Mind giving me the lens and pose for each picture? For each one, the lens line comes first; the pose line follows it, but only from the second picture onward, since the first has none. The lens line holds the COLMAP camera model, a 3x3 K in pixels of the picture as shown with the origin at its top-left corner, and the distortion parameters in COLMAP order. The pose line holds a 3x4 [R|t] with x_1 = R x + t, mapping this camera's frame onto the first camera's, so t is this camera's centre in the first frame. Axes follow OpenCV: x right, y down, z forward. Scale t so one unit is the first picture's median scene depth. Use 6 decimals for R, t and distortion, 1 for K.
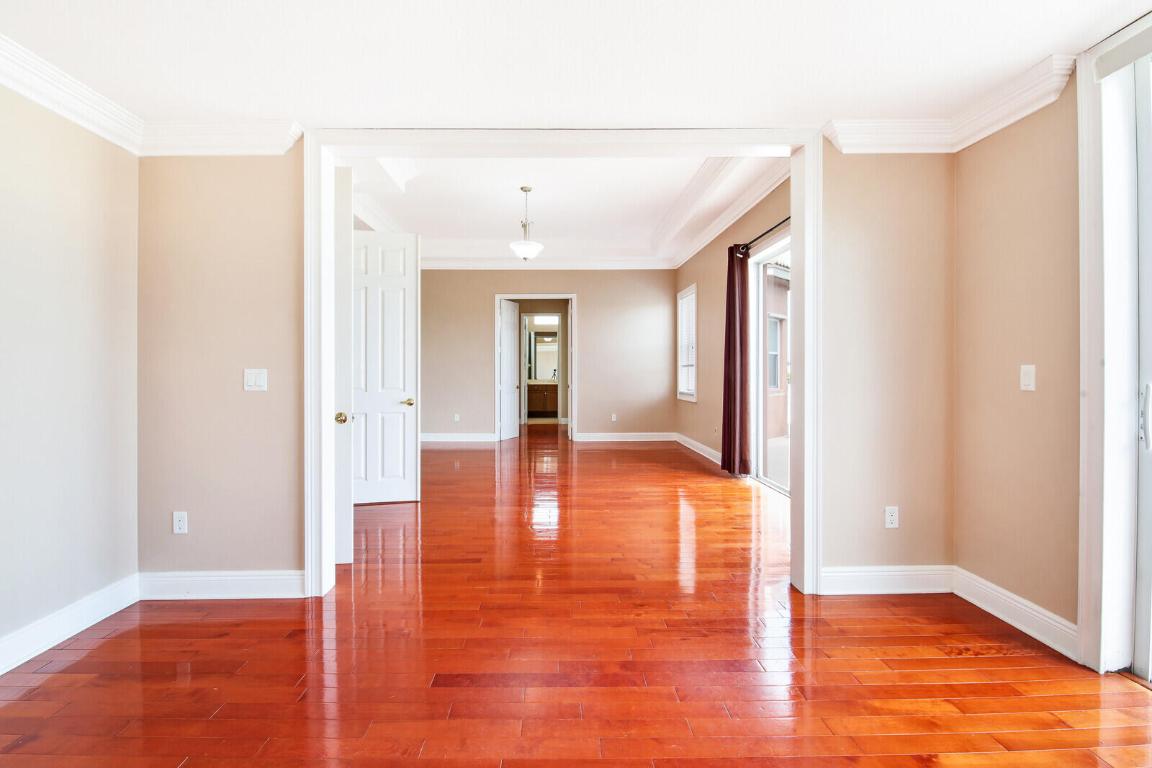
lens RADIAL K [[498.2, 0, 569.0], [0, 498.2, 372.5], [0, 0, 1]] dist [-0.000587, -0.000104]
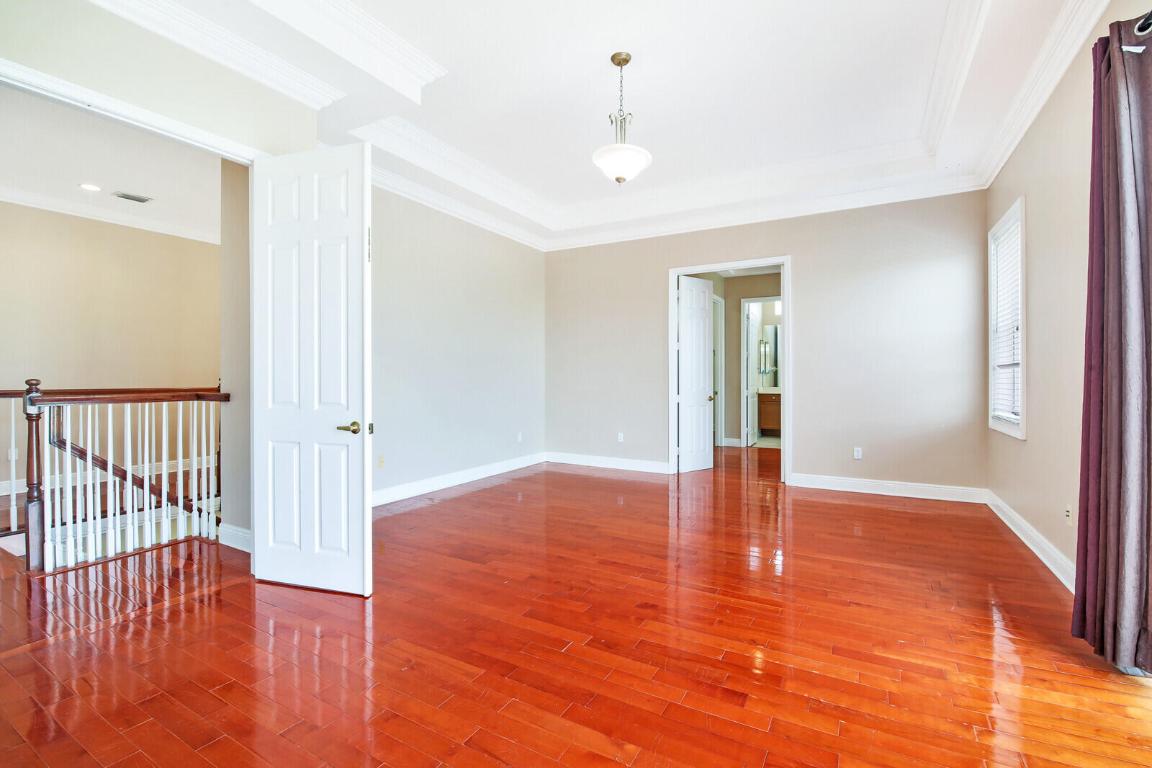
lens RADIAL K [[518.2, 0, 573.6], [0, 518.2, 382.5], [0, 0, 1]] dist [-0.003029, -0.000657]
pose [[0.867115, 0.003747, -0.498093, 0.108027], [0.000113, 0.999970, 0.007720, 0.000164], [0.498107, -0.006750, 0.867089, 0.297388]]
